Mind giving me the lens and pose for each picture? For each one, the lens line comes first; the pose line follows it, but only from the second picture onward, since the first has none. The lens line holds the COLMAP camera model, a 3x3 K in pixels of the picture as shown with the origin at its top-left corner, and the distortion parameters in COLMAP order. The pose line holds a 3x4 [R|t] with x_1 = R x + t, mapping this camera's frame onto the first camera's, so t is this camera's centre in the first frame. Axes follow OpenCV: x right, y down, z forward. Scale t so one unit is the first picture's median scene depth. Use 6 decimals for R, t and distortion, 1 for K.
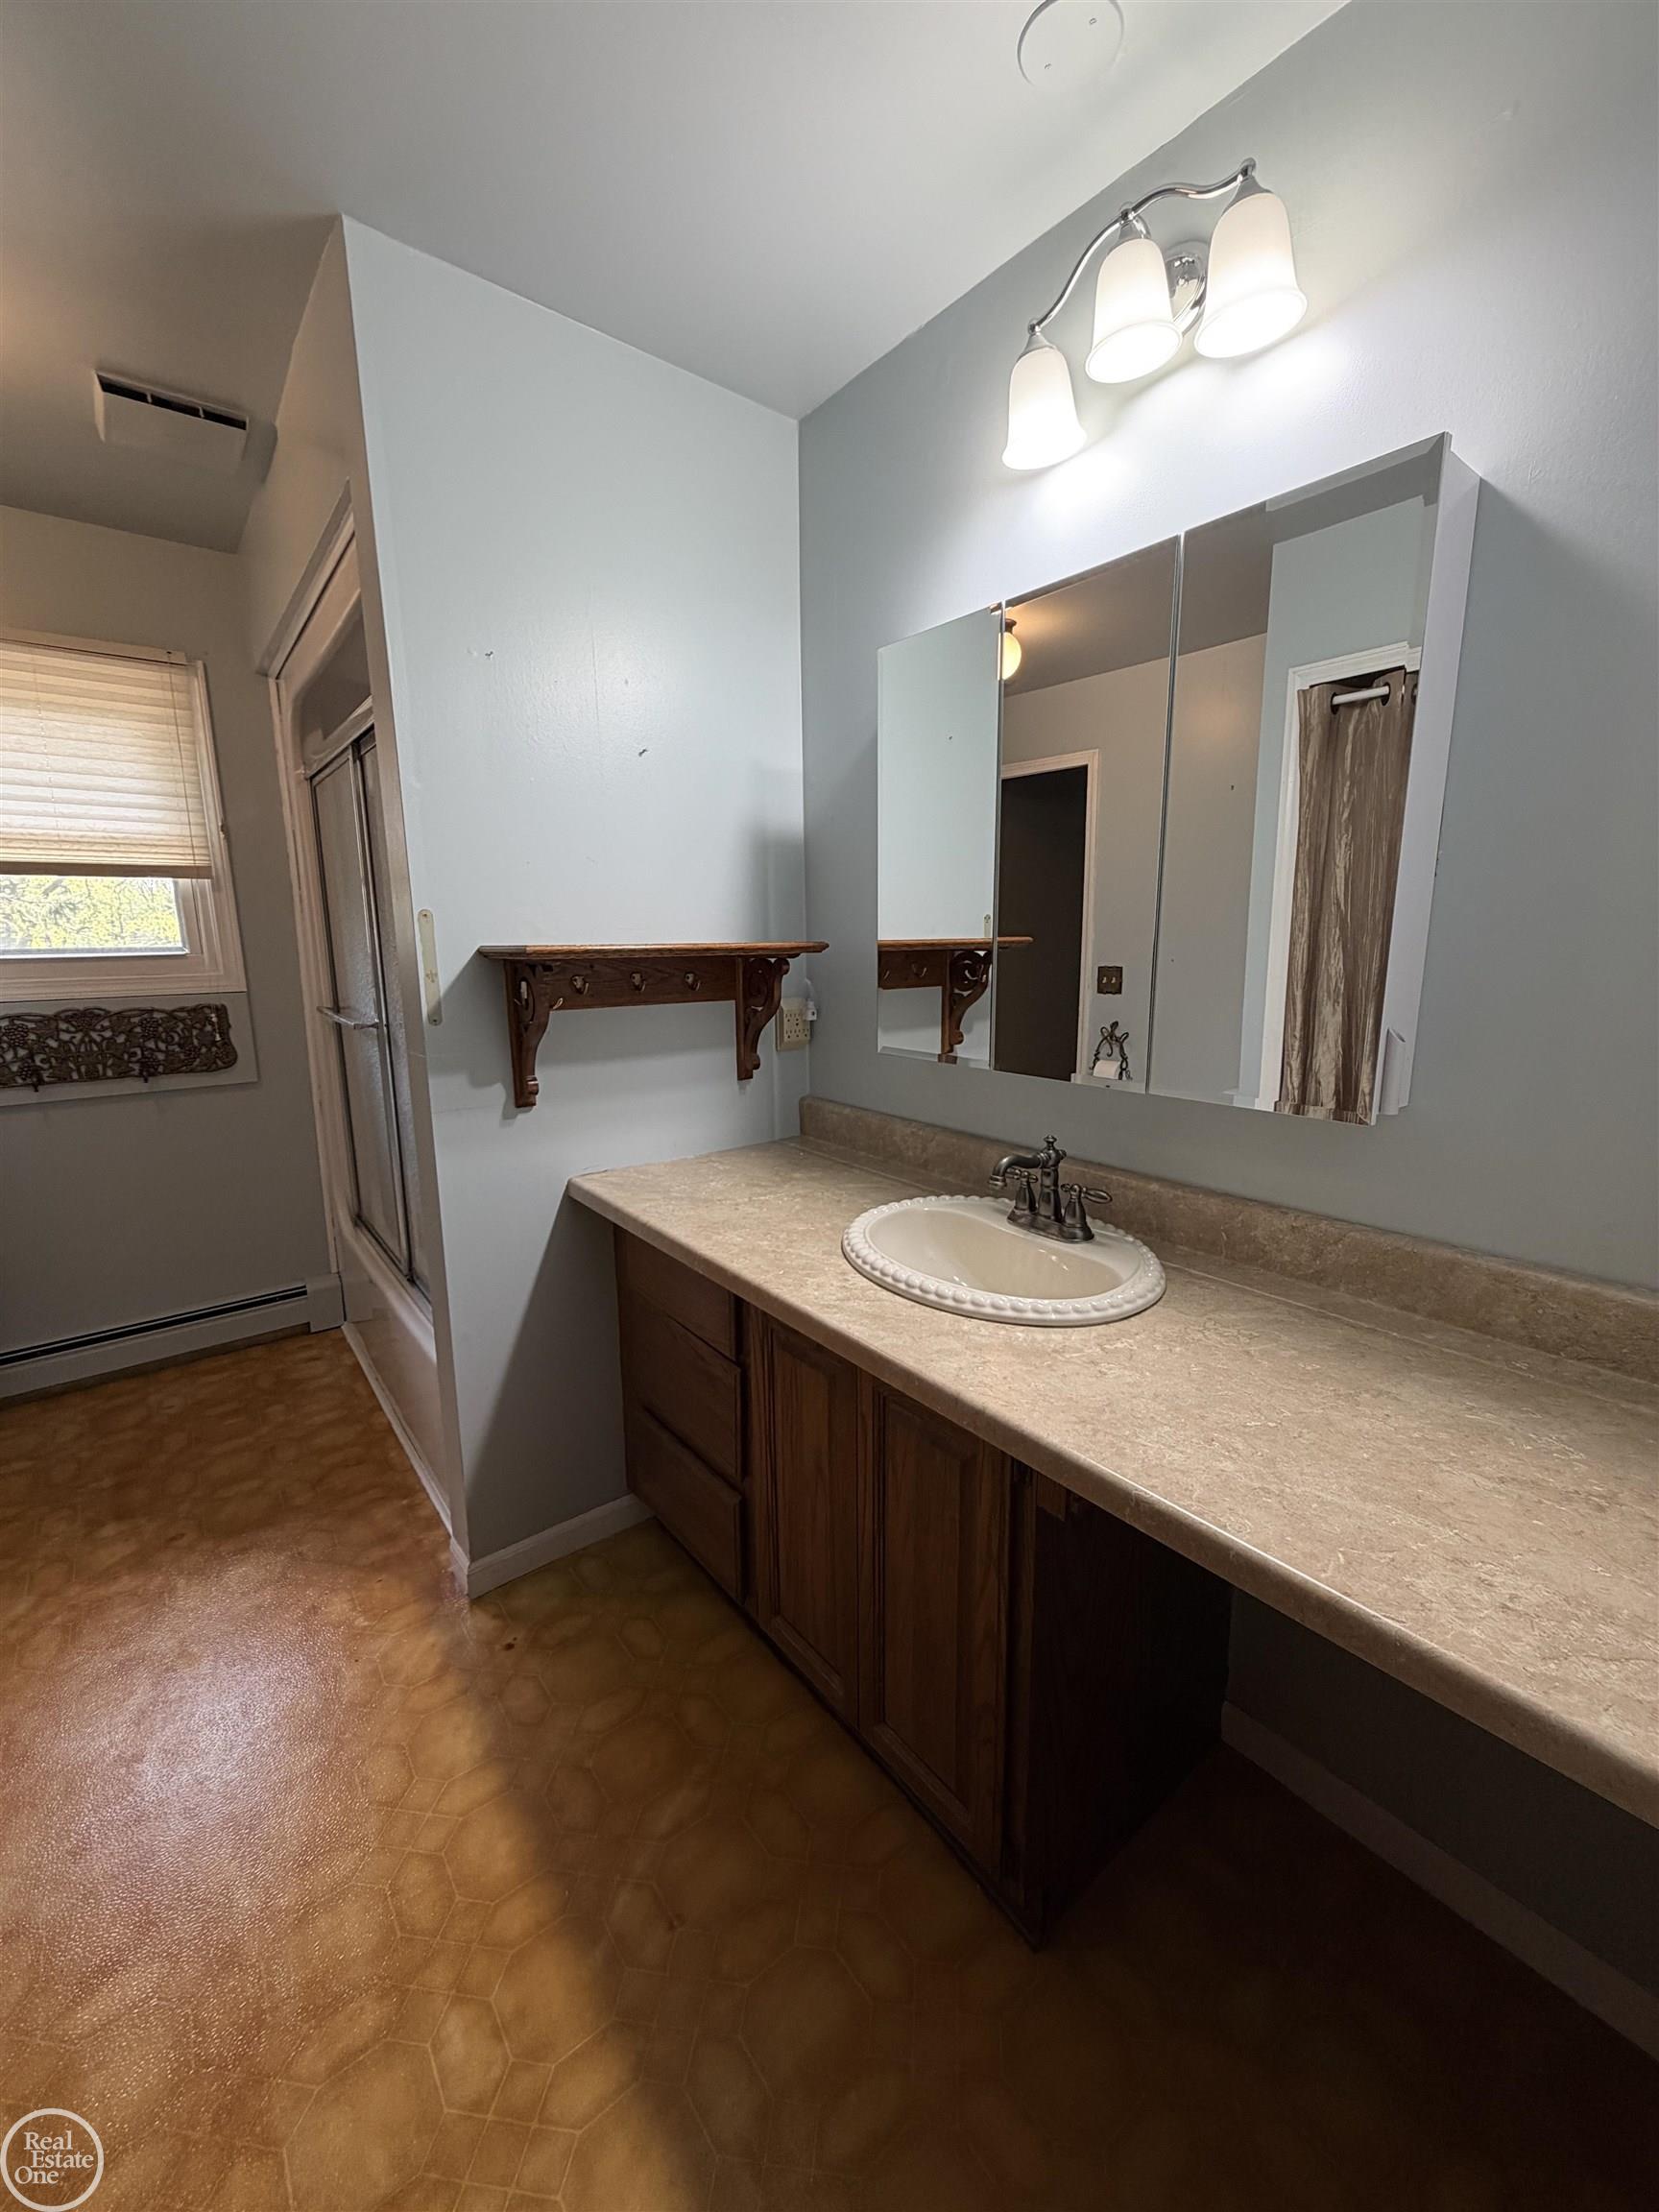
lens RADIAL K [[883.3, 0, 829.0], [0, 883.3, 1100.1], [0, 0, 1]] dist [-0.002393, 0.000717]
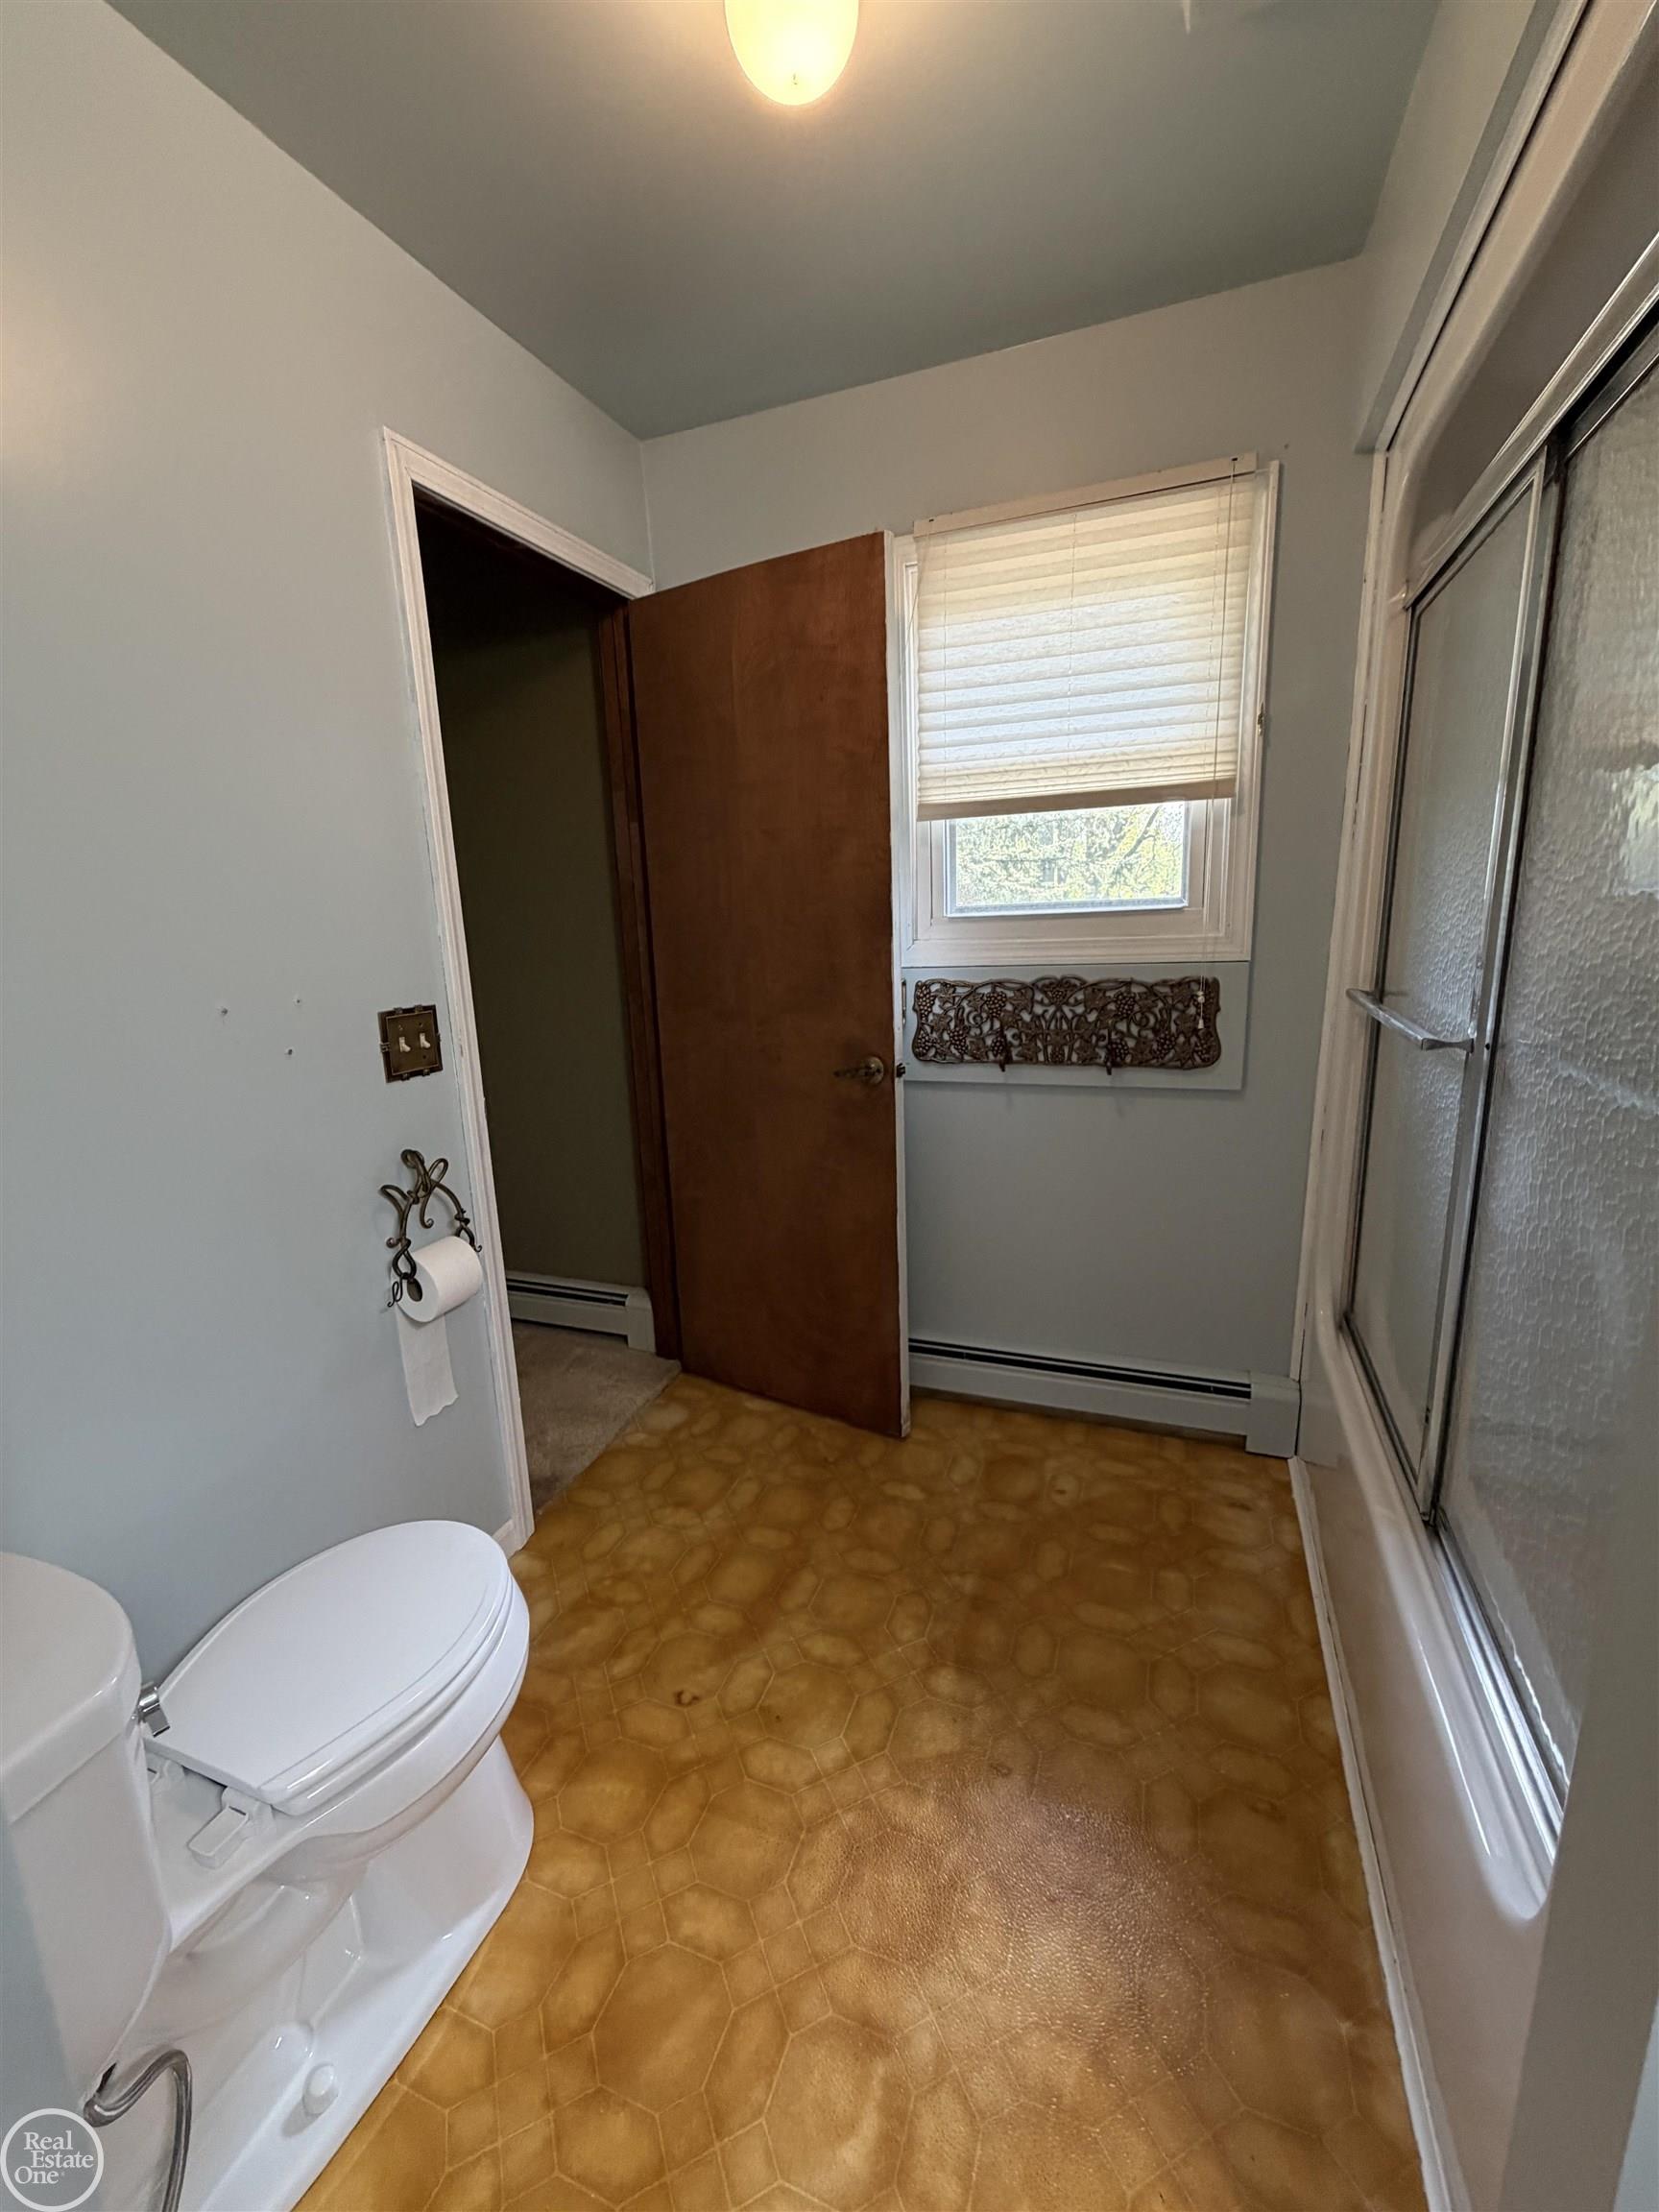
lens RADIAL K [[883.3, 0, 830.6], [0, 883.3, 1101.2], [0, 0, 1]] dist [-0.002393, 0.000717]
pose [[0.517922, 0.170341, -0.838296, -0.248183], [-0.126004, 0.984475, 0.122195, -0.062280], [0.846097, 0.042341, 0.531345, 0.385080]]
